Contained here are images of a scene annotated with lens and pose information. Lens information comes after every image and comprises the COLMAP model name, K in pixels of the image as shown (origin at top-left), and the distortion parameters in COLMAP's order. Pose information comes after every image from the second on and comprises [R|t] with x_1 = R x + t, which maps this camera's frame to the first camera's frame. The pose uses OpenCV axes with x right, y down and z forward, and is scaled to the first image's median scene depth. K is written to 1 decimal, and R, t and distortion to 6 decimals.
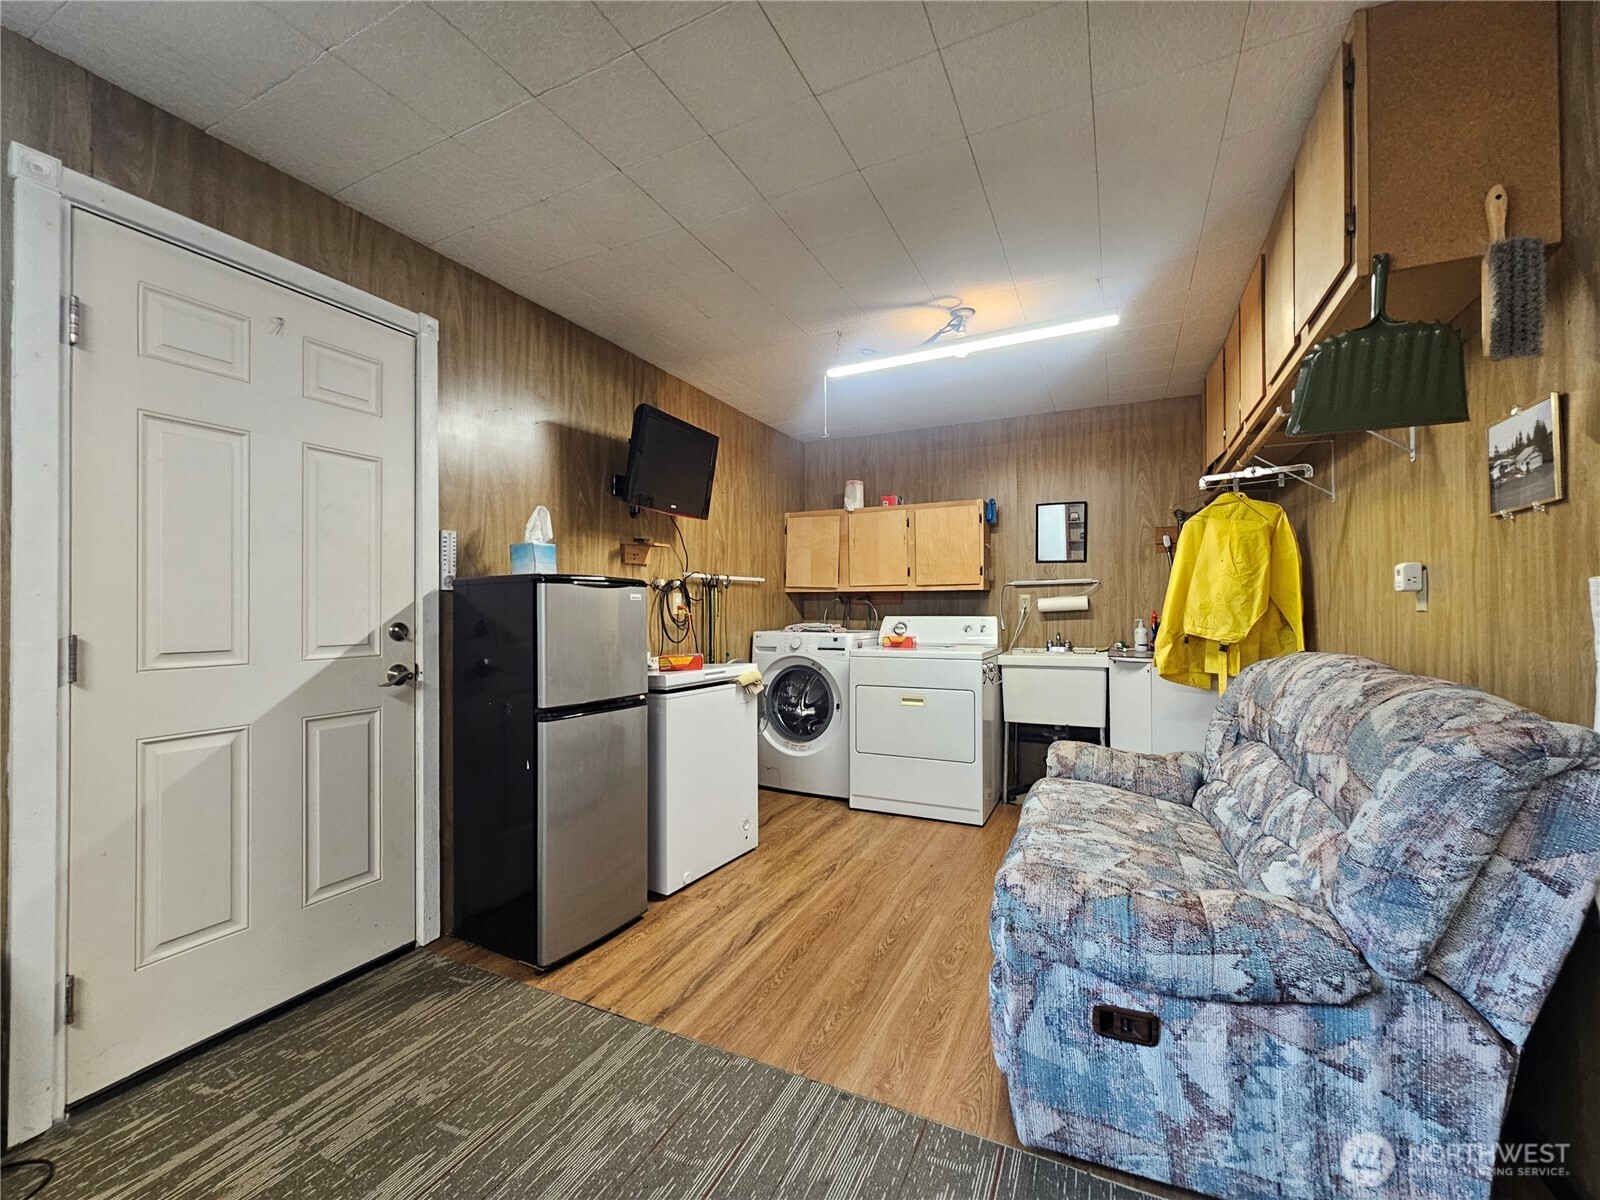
lens RADIAL K [[658.4, 0, 799.9], [0, 658.4, 605.8], [0, 0, 1]] dist [0.000725, 0.000210]
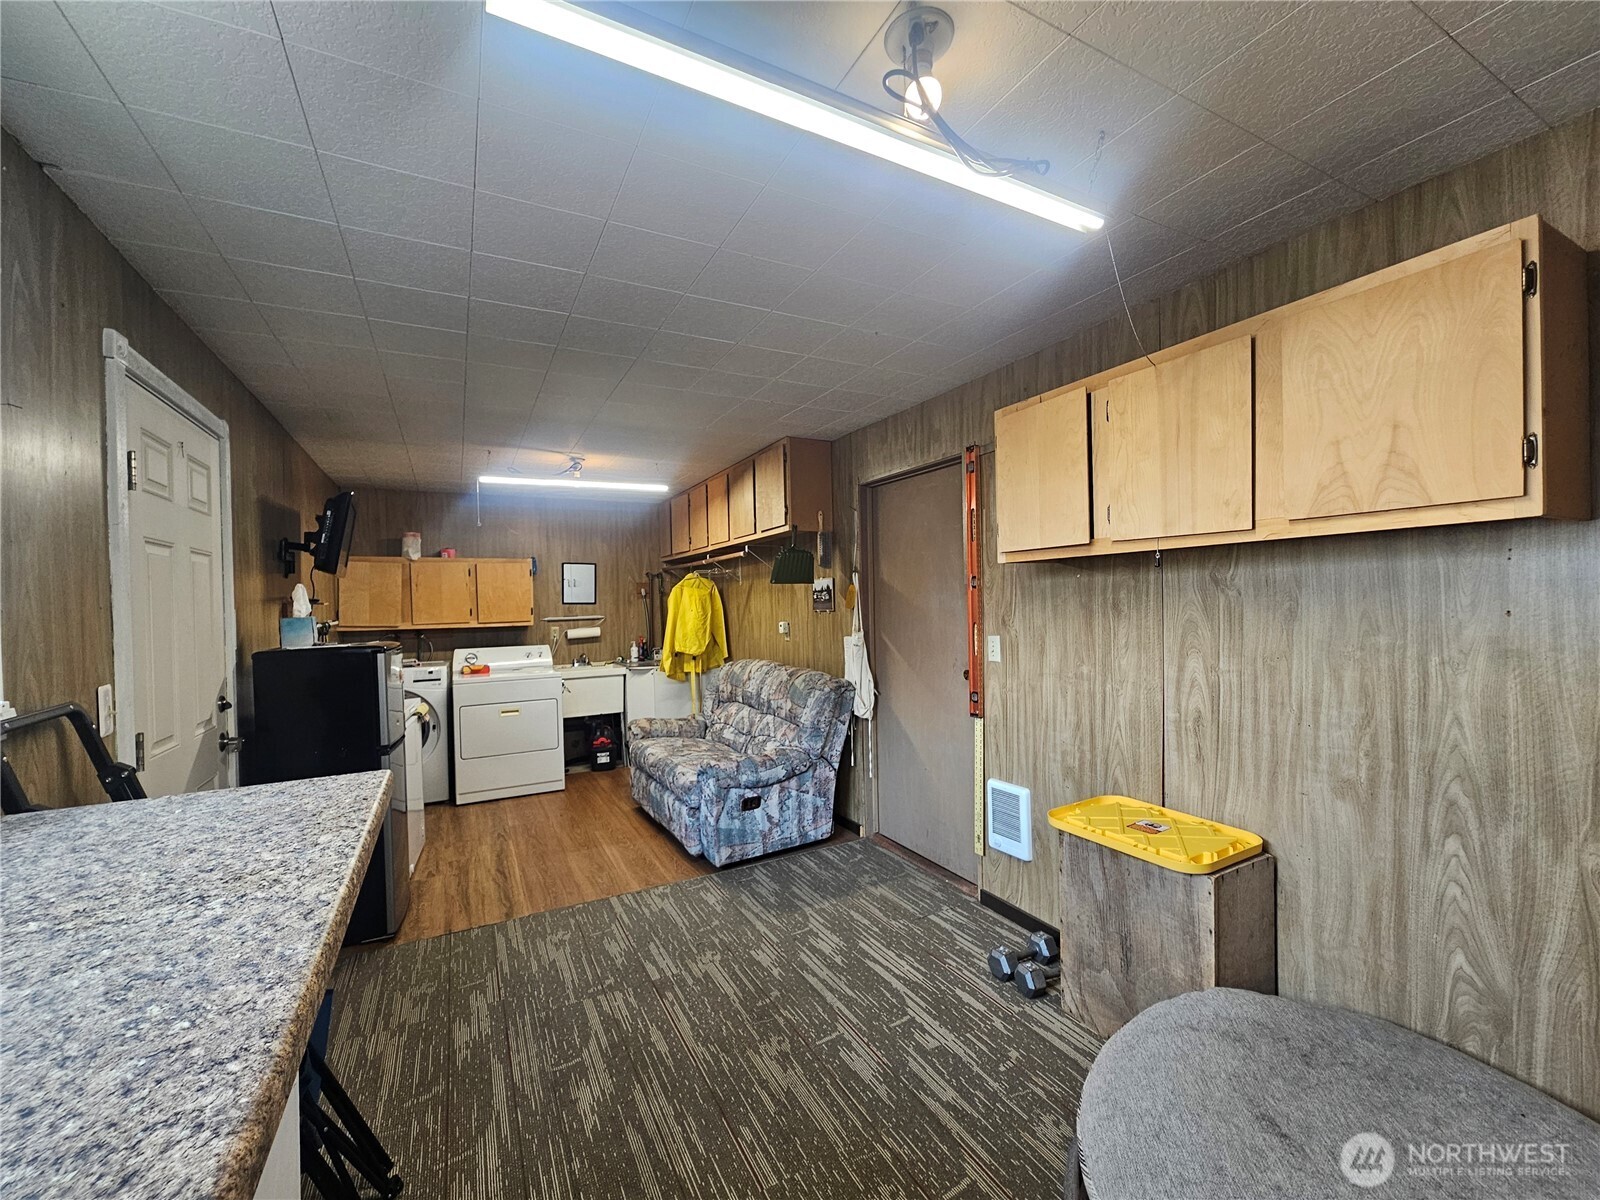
lens RADIAL K [[658.4, 0, 801.6], [0, 658.4, 606.6], [0, 0, 1]] dist [0.000725, 0.000210]
pose [[0.591094, -0.013521, 0.806490, -1.477055], [0.015211, 0.999869, 0.005615, -0.189465], [-0.806460, 0.008948, 0.591222, -0.754138]]
